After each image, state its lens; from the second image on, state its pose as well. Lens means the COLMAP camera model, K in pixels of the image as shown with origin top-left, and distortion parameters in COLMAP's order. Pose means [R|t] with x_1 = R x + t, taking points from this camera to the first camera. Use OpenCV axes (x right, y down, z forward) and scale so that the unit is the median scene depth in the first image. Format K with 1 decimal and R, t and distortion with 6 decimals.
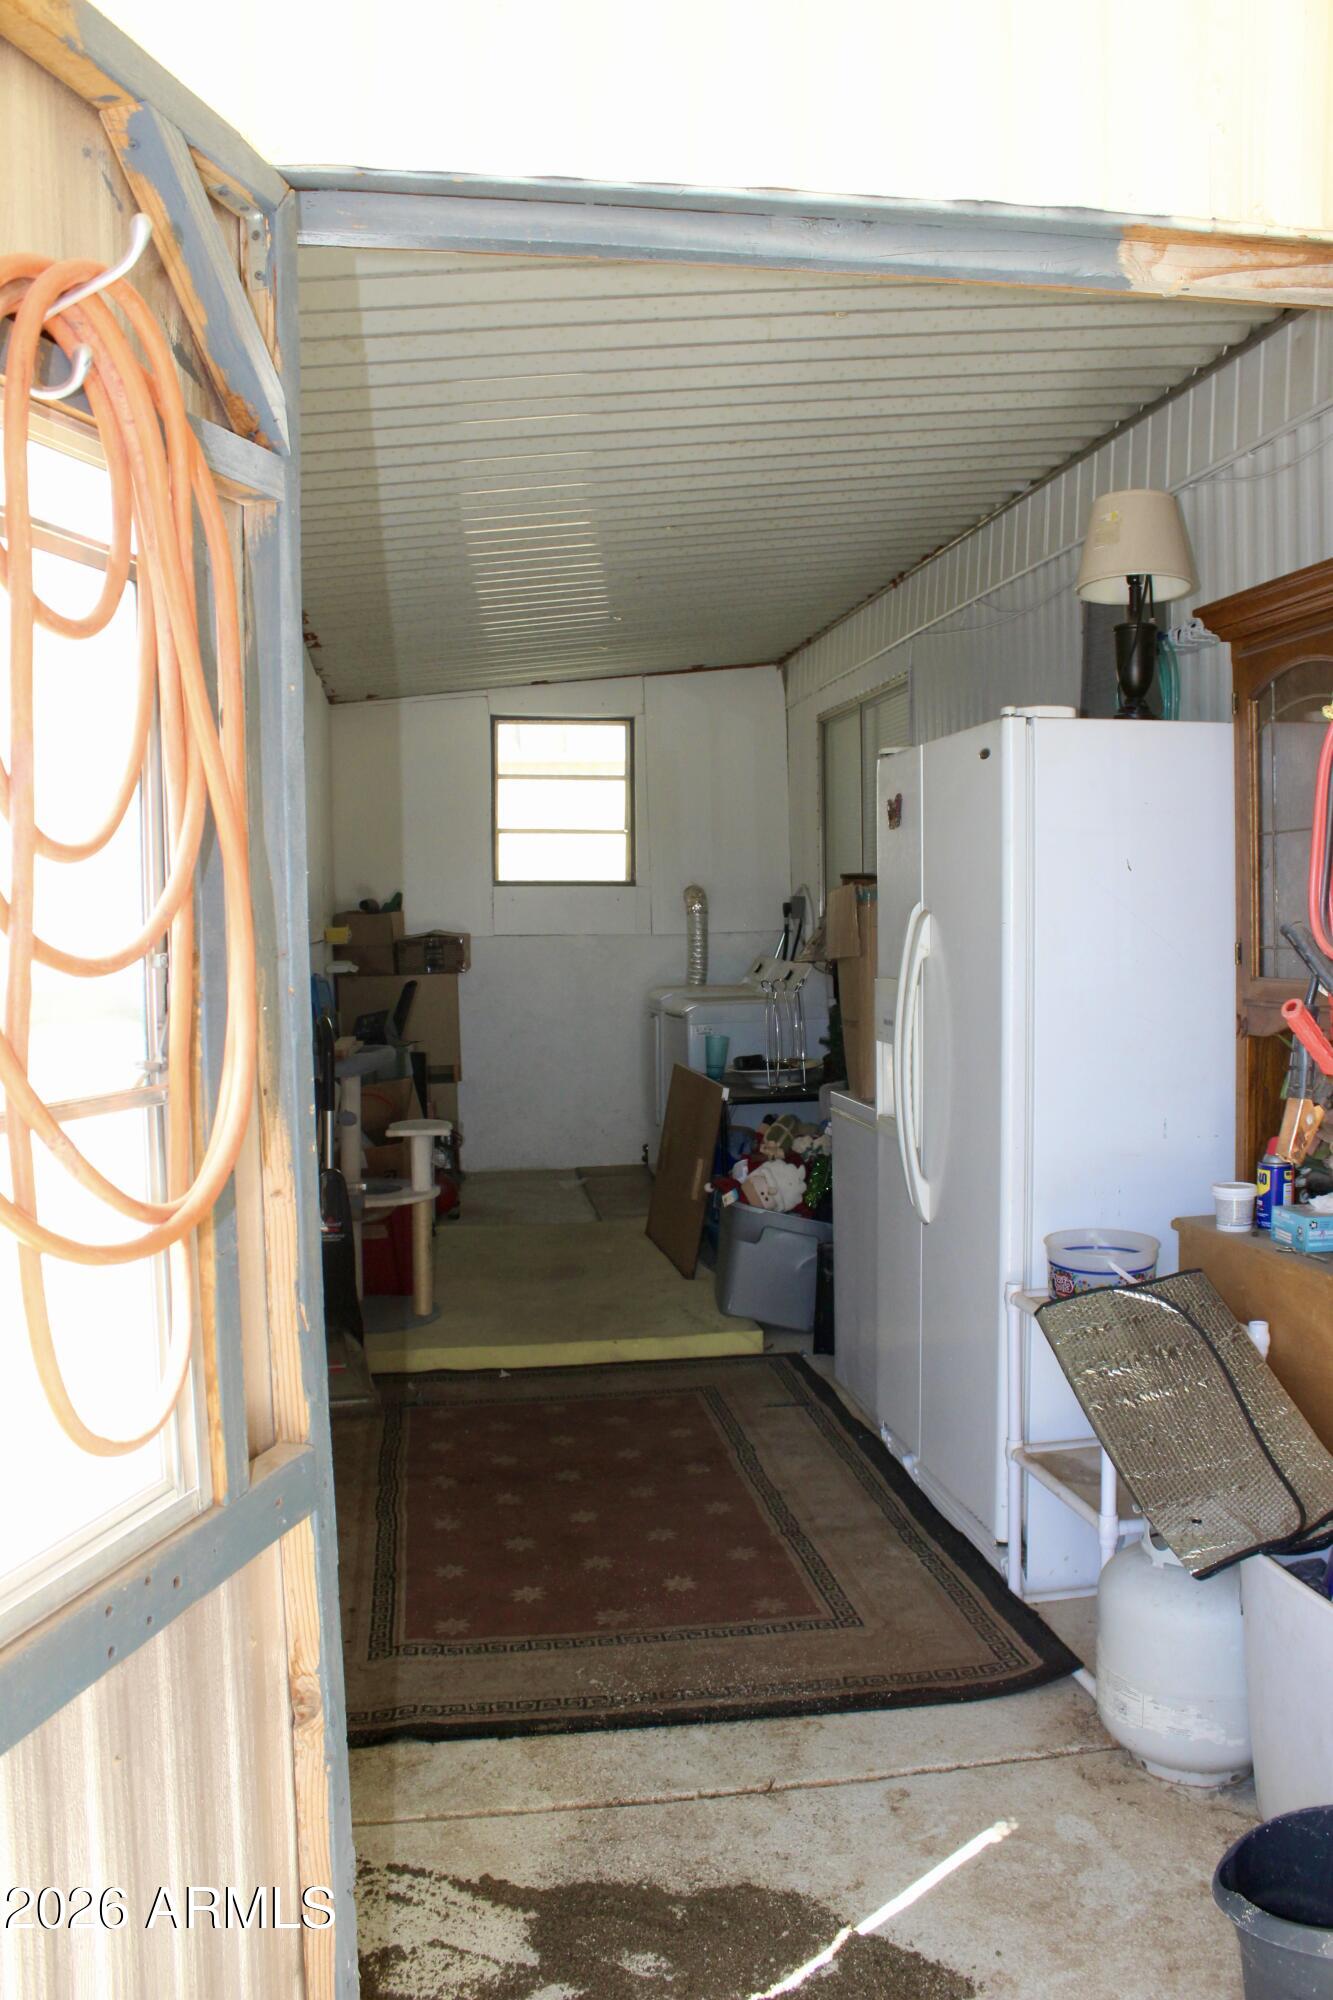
lens RADIAL K [[1648.8, 0, 666.5], [0, 1648.8, 1000.0], [0, 0, 1]] dist [-0.147387, 0.106618]
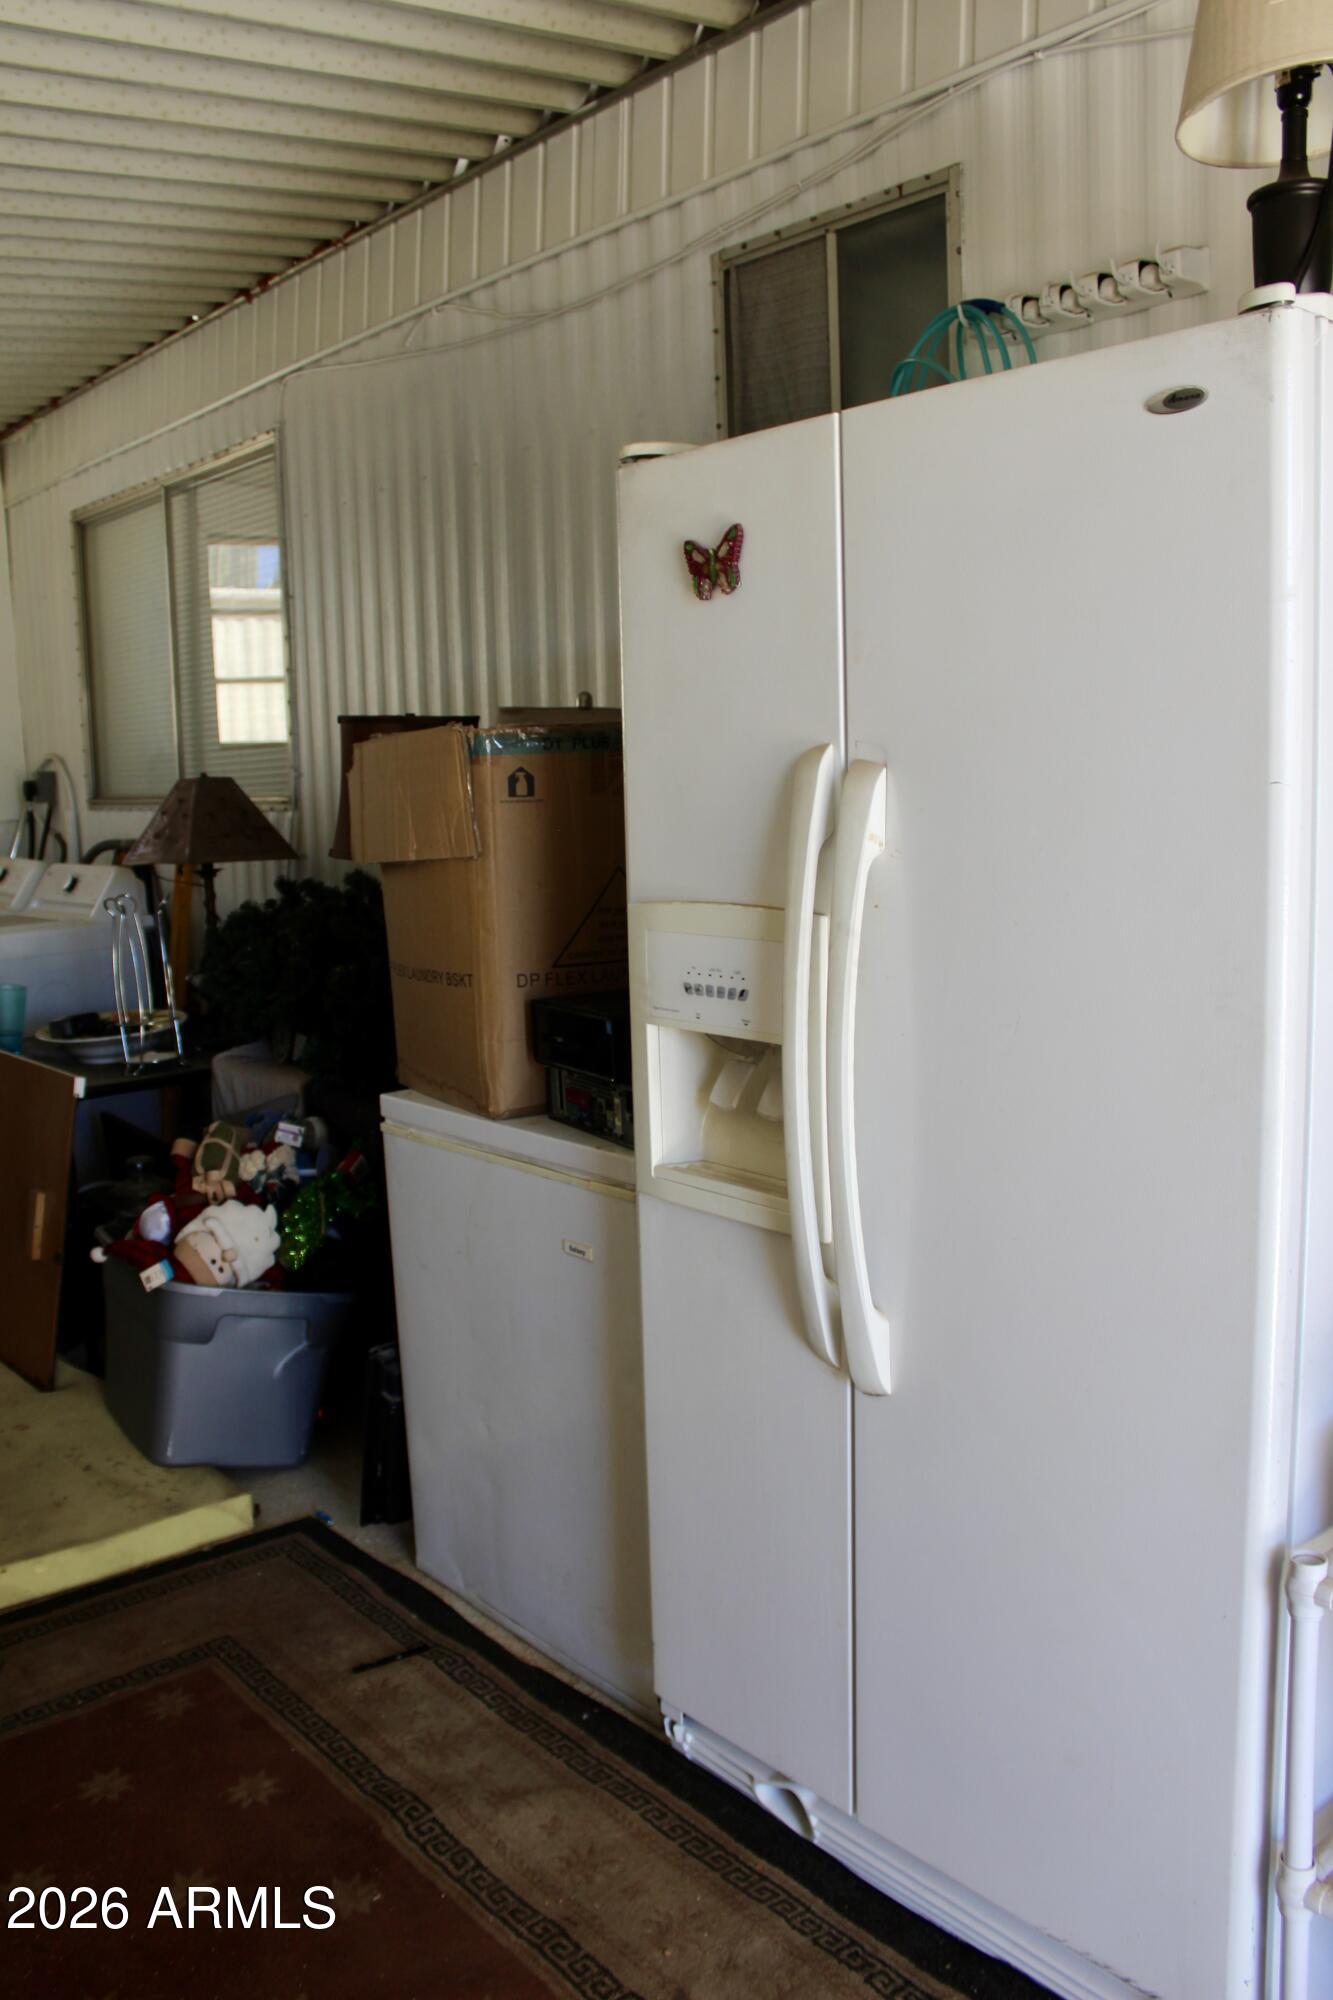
lens RADIAL K [[1648.8, 0, 666.5], [0, 1648.8, 1000.0], [0, 0, 1]] dist [-0.147387, 0.106618]
pose [[0.851801, -0.082599, 0.517312, -0.098803], [0.044026, 0.995285, 0.086425, -0.020489], [-0.522012, -0.050842, 0.851422, 0.417236]]
